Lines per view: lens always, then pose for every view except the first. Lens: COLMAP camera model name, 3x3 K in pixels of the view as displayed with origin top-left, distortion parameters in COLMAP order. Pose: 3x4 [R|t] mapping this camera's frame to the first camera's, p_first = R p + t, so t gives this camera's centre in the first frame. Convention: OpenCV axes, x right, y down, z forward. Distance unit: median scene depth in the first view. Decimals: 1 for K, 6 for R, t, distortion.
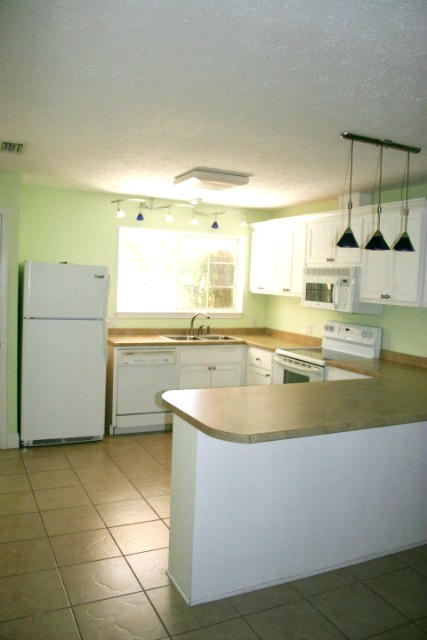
lens RADIAL K [[525.4, 0, 213.5], [0, 525.4, 320.0], [0, 0, 1]] dist [-0.161030, 0.145419]
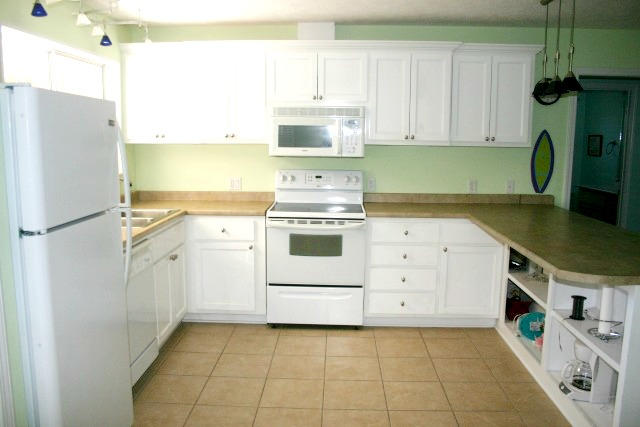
lens RADIAL K [[525.4, 0, 320.0], [0, 525.4, 213.5], [0, 0, 1]] dist [-0.161030, 0.145419]
pose [[0.476785, -0.168008, 0.862815, -0.537879], [0.078611, 0.985781, 0.148512, -0.053932], [-0.875498, -0.002982, 0.483212, 0.571391]]
